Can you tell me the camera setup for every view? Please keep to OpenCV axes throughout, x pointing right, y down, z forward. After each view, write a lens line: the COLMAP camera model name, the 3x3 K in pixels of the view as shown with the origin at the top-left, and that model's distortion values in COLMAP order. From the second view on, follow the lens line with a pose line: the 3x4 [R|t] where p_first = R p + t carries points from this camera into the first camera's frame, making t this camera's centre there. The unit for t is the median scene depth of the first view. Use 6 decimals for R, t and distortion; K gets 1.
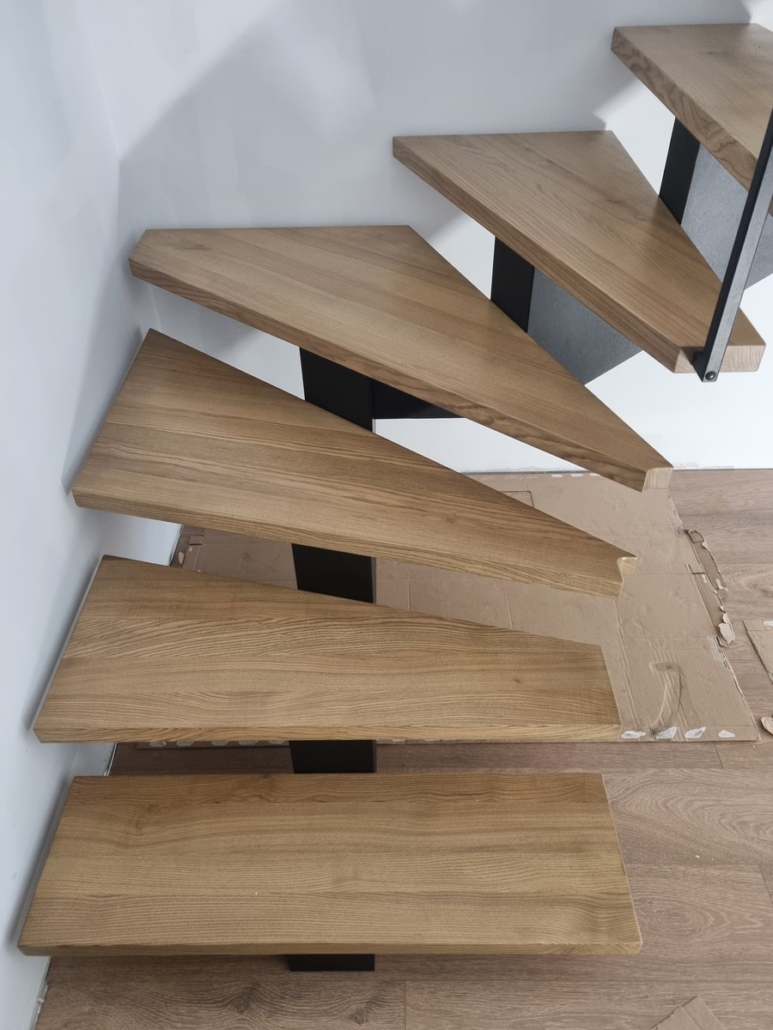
lens RADIAL K [[765.8, 0, 382.3], [0, 765.8, 522.4], [0, 0, 1]] dist [0.049060, -0.028250]
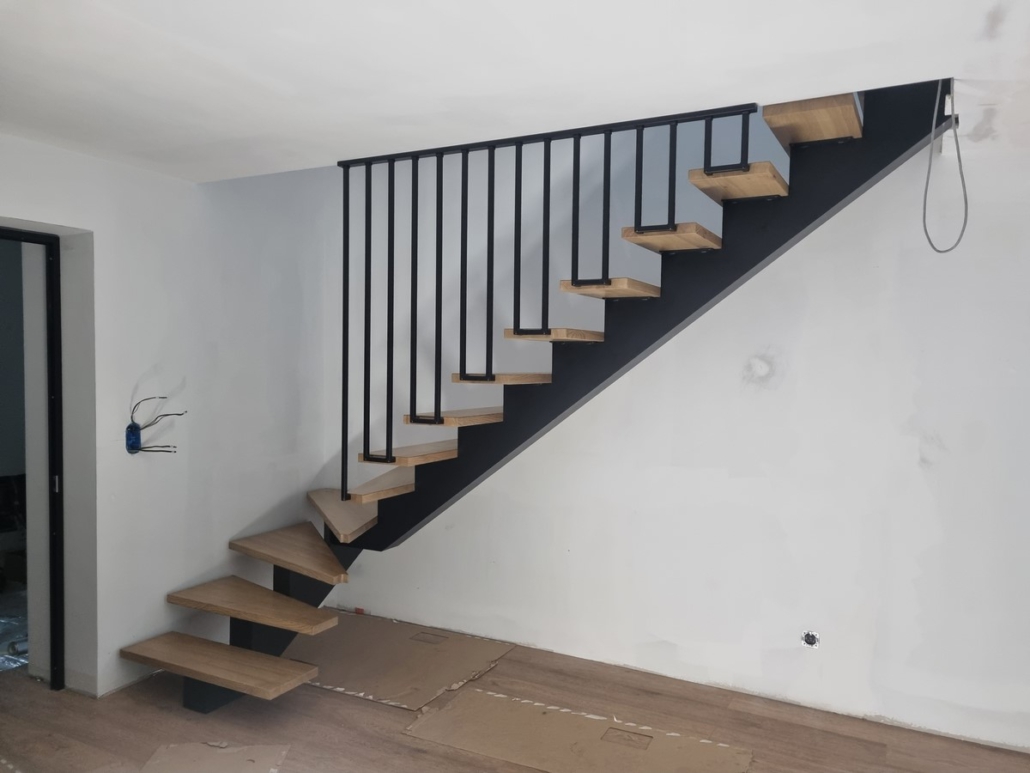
lens RADIAL K [[765.8, 0, 523.7], [0, 765.8, 386.9], [0, 0, 1]] dist [0.049060, -0.028250]
pose [[0.892863, 0.056905, -0.446718, 1.803170], [-0.325767, 0.766513, -0.553474, 0.736917], [0.310920, 0.639703, 0.702929, -1.055800]]
